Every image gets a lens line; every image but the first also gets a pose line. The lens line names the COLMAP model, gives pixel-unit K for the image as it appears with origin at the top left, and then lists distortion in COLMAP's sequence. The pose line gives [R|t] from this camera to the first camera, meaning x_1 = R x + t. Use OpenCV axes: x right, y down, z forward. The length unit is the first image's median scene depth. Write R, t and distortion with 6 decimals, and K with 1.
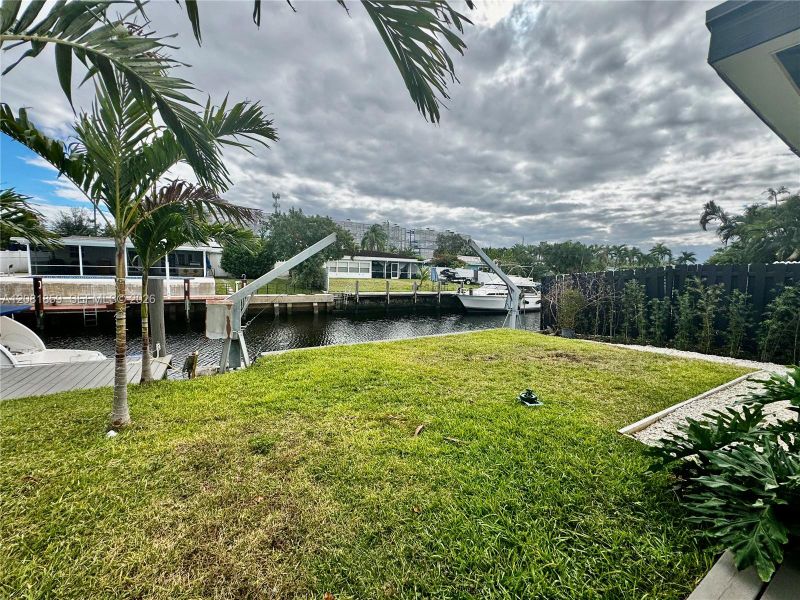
lens RADIAL K [[323.9, 0, 398.2], [0, 323.9, 316.0], [0, 0, 1]] dist [0.002144, 0.000185]
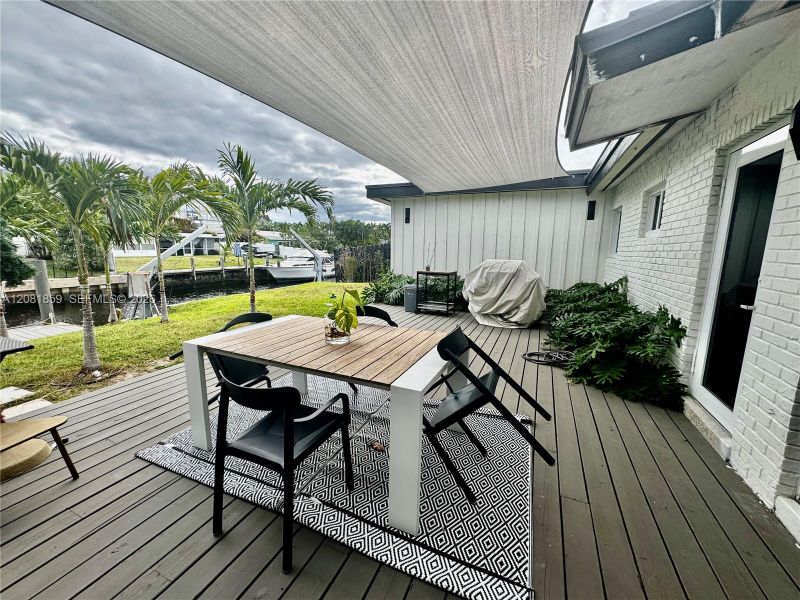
lens RADIAL K [[323.9, 0, 398.2], [0, 323.9, 316.0], [0, 0, 1]] dist [0.002144, 0.000185]
pose [[0.821442, -0.140604, 0.552687, -0.055988], [0.095927, 0.989388, 0.109128, 0.014709], [-0.562166, -0.036624, 0.826213, -0.128761]]
